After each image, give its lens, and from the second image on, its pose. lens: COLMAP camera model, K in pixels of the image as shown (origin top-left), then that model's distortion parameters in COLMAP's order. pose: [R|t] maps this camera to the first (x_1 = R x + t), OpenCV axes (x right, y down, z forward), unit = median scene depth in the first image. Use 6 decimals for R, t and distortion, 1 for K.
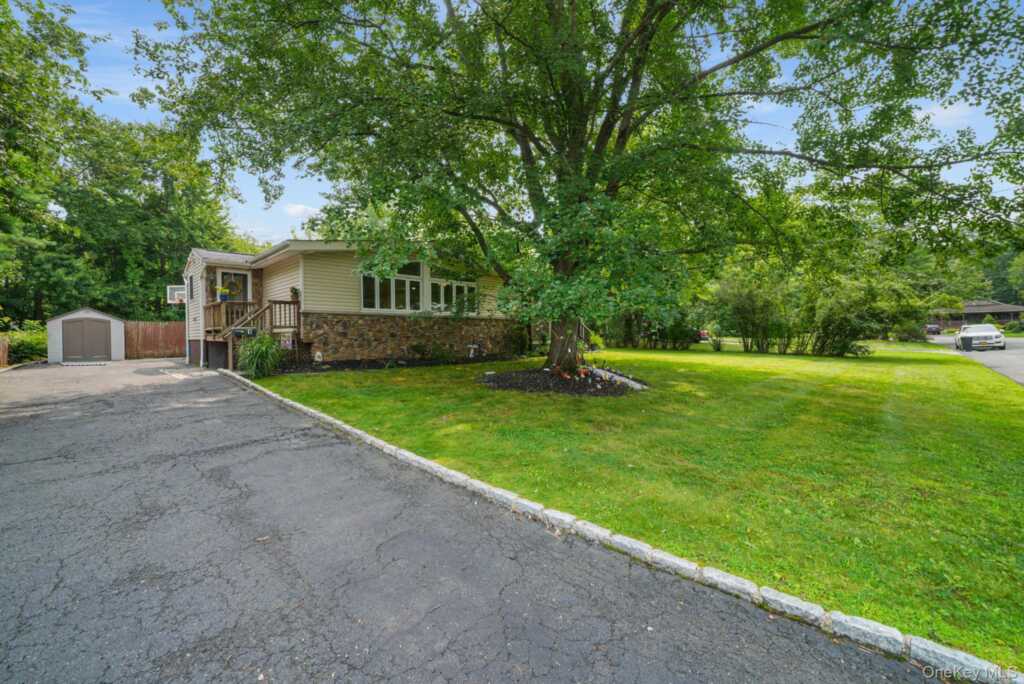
lens RADIAL K [[410.0, 0, 514.1], [0, 410.0, 339.6], [0, 0, 1]] dist [0.000113, 0.000014]
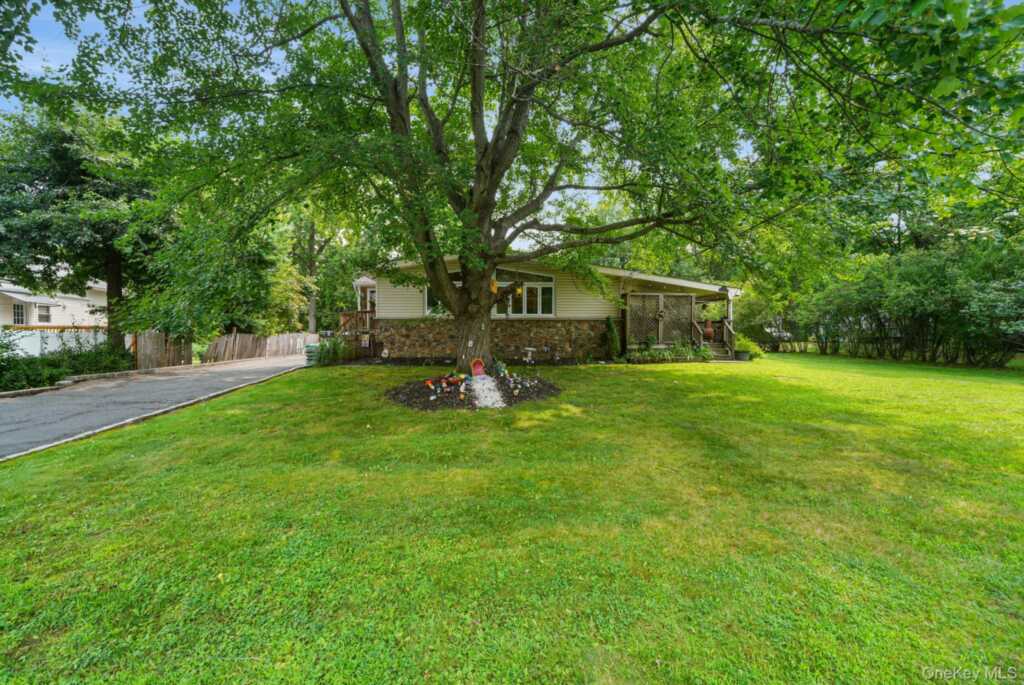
lens RADIAL K [[410.0, 0, 514.5], [0, 410.0, 341.5], [0, 0, 1]] dist [0.000113, 0.000014]
pose [[0.737904, 0.012336, -0.674793, 0.614344], [-0.013904, 0.999899, 0.003074, -0.004567], [0.674762, 0.007114, 0.738001, 0.307085]]
